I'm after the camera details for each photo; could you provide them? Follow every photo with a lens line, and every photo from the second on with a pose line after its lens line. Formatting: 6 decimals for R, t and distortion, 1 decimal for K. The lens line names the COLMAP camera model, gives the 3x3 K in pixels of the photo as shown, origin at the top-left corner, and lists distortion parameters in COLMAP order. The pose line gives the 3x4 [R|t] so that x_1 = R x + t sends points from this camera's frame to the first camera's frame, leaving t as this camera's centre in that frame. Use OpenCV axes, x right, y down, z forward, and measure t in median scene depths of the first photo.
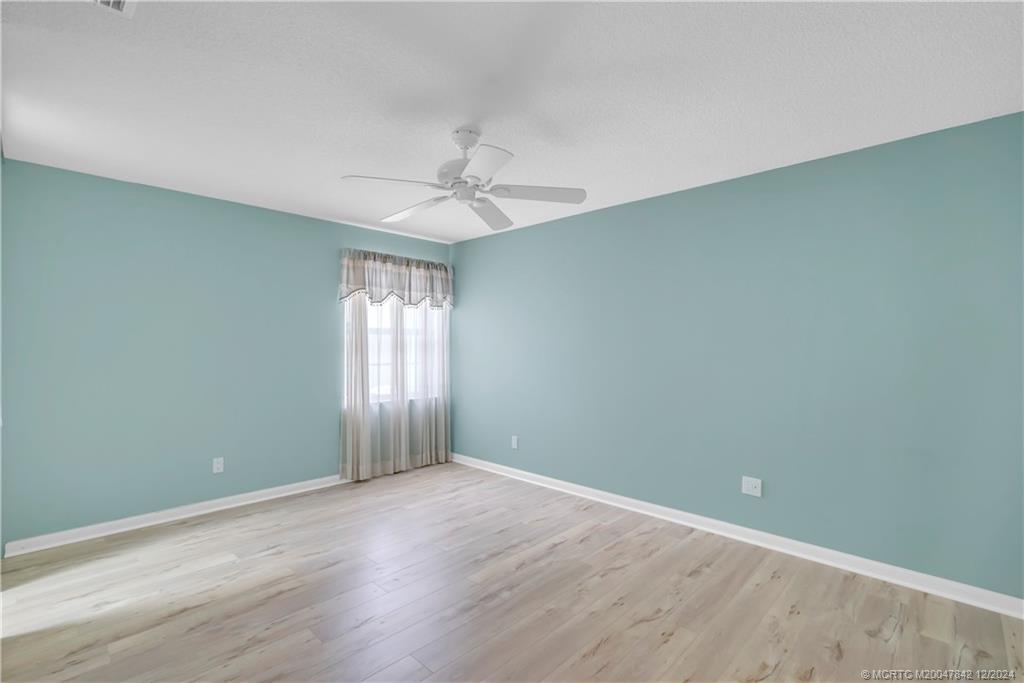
lens RADIAL K [[477.4, 0, 511.9], [0, 477.4, 341.6], [0, 0, 1]] dist [-0.001245, -0.000030]
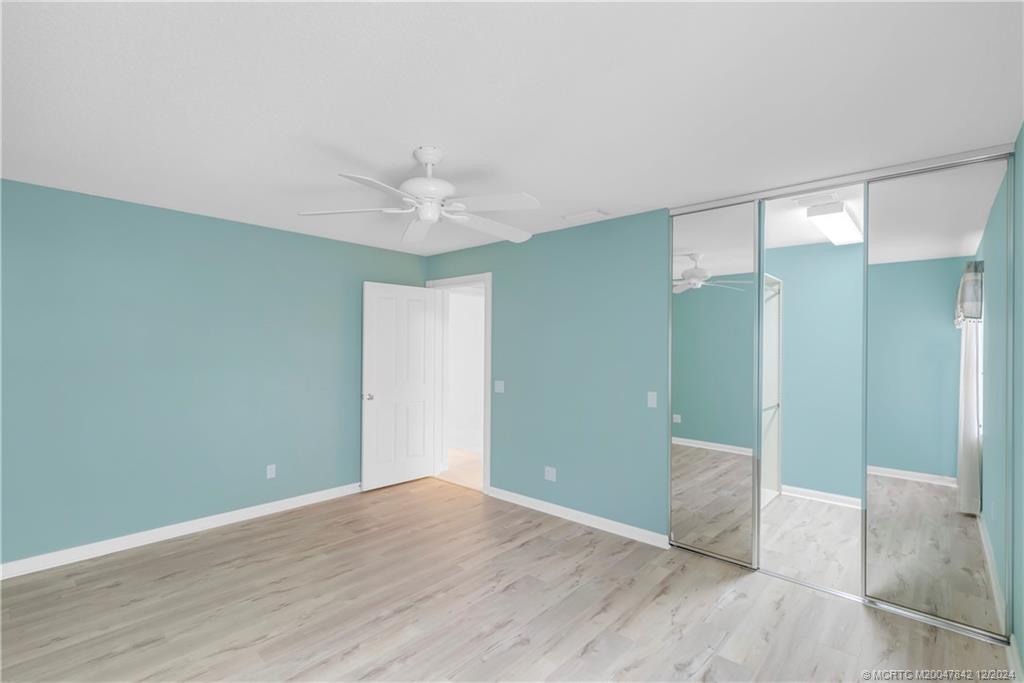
lens RADIAL K [[477.4, 0, 511.9], [0, 477.4, 342.5], [0, 0, 1]] dist [-0.001245, -0.000030]
pose [[-0.999792, -0.010888, -0.017217, -0.267234], [-0.010533, 0.999733, -0.020572, -0.031855], [0.017436, -0.020387, -0.999640, 2.093764]]
